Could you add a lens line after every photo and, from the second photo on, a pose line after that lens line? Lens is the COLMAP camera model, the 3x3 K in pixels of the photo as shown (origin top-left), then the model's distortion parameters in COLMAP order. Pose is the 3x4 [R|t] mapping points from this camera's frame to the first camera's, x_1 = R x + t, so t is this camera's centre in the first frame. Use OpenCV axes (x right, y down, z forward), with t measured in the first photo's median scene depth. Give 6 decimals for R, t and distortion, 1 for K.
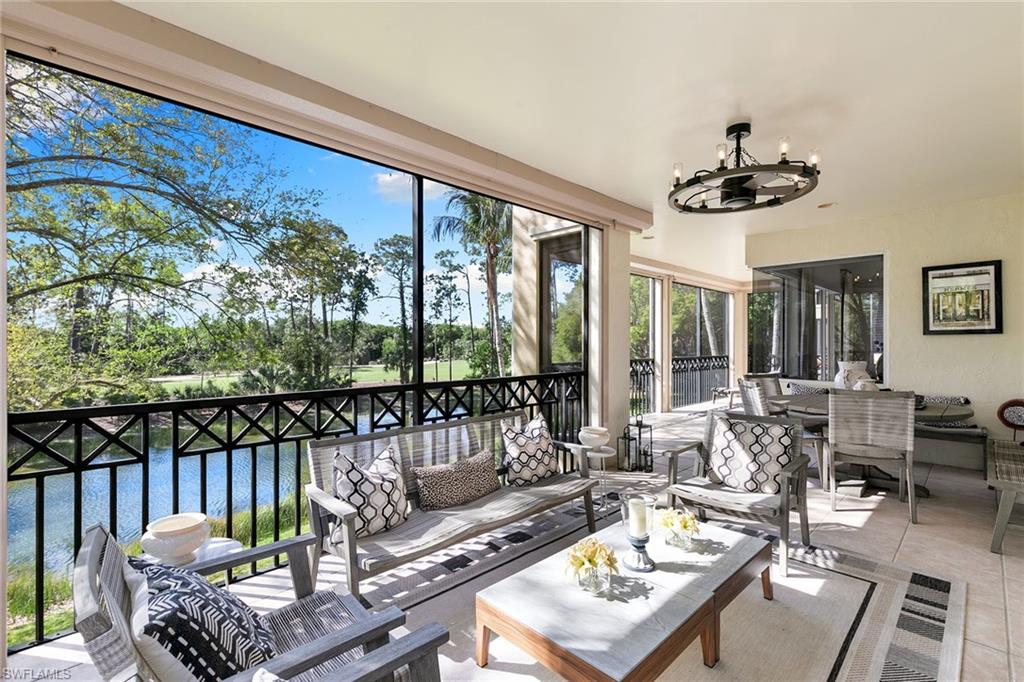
lens RADIAL K [[462.8, 0, 514.9], [0, 462.8, 343.4], [0, 0, 1]] dist [-0.000630, 0.001250]
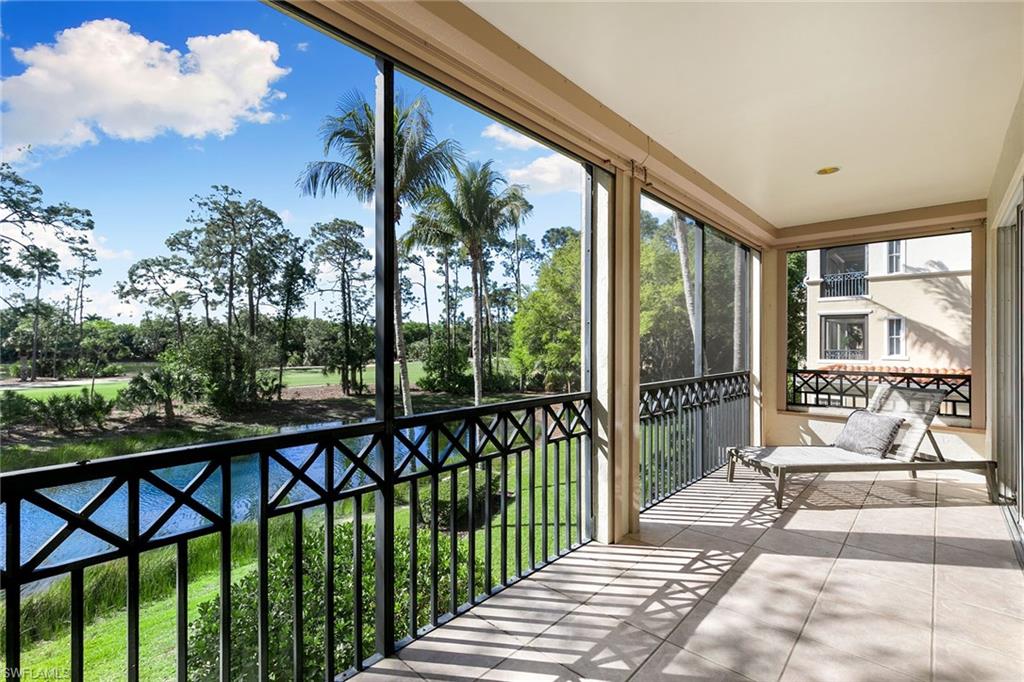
lens RADIAL K [[462.8, 0, 519.1], [0, 462.8, 342.6], [0, 0, 1]] dist [-0.000630, 0.001250]
pose [[0.998257, 0.003261, 0.058918, 0.194540], [-0.003218, 0.999994, -0.000830, -0.005412], [-0.058921, 0.000639, 0.998262, 0.560888]]
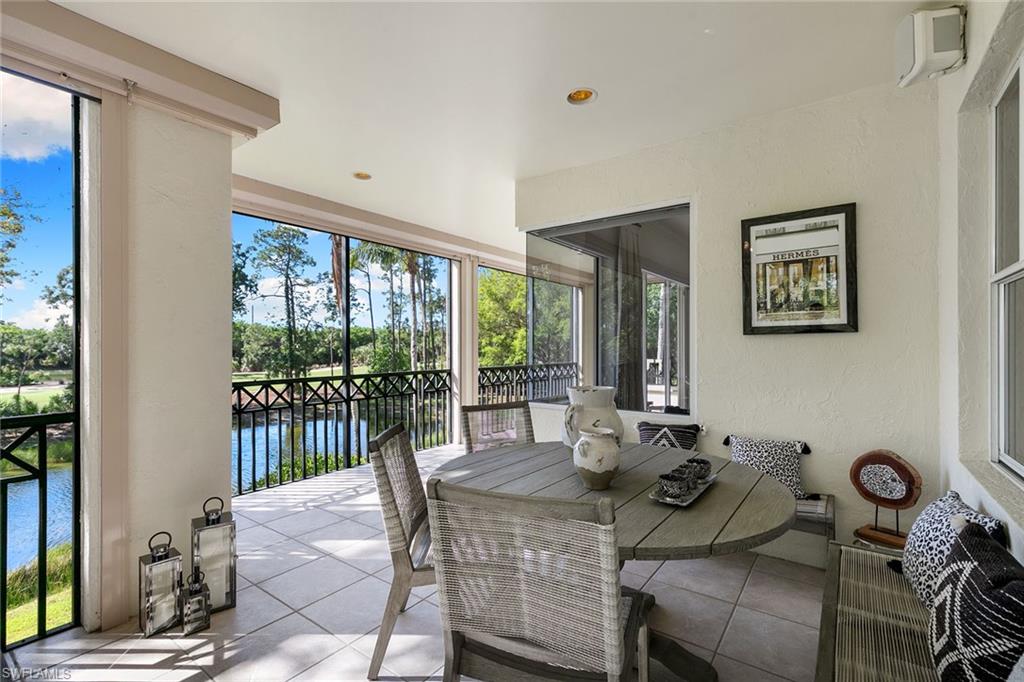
lens RADIAL K [[462.8, 0, 520.4], [0, 462.8, 346.3], [0, 0, 1]] dist [-0.000630, 0.001250]
pose [[0.985390, -0.001829, 0.170302, 0.249774], [0.002252, 0.999995, -0.002291, -0.001326], [-0.170297, 0.002641, 0.985389, 0.232769]]
